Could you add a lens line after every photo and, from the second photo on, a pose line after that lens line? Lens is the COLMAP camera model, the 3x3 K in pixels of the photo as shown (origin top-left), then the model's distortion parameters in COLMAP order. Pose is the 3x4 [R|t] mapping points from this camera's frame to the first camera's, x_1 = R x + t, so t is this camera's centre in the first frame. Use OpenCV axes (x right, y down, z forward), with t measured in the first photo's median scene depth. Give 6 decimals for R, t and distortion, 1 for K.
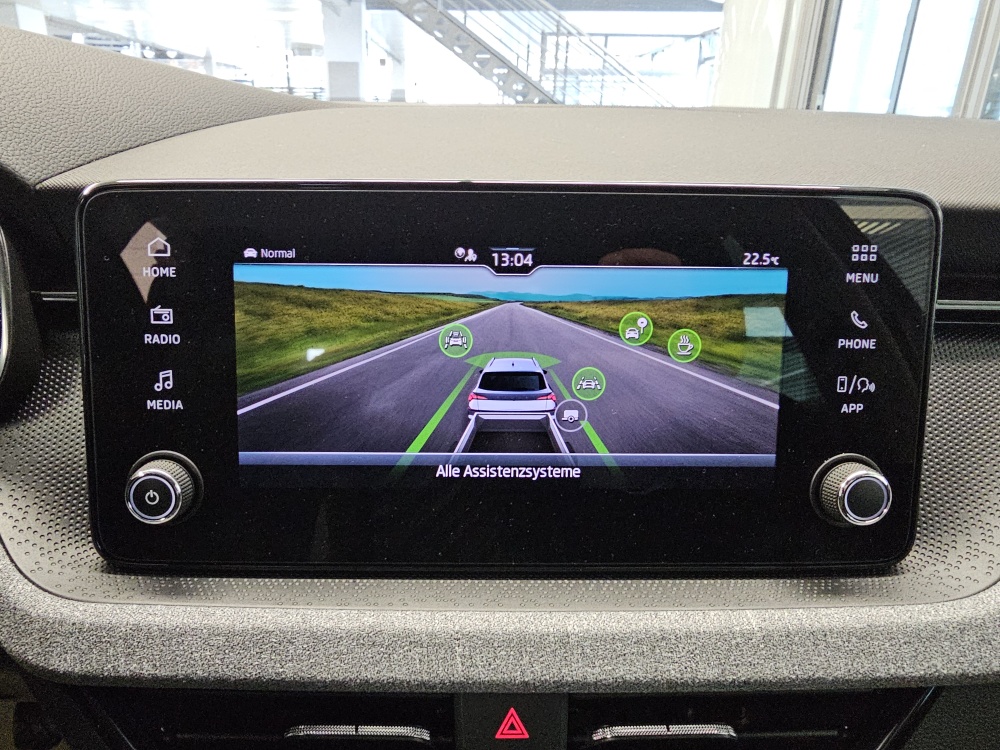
lens RADIAL K [[735.8, 0, 449.6], [0, 735.8, 373.1], [0, 0, 1]] dist [0.004551, 0.001447]
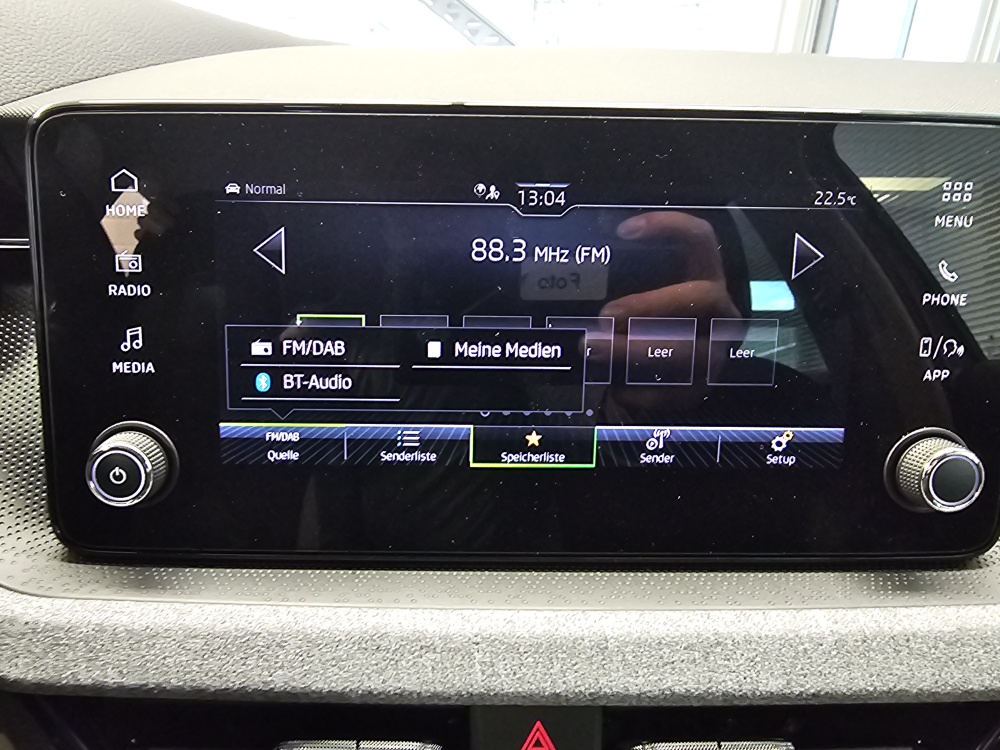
lens RADIAL K [[739.1, 0, 439.0], [0, 739.1, 363.1], [0, 0, 1]] dist [0.002559, 0.000083]
pose [[0.999990, 0.004441, 0.000915, -0.032996], [-0.004461, 0.999718, 0.023325, 0.016744], [-0.000812, -0.023329, 0.999728, 0.144754]]
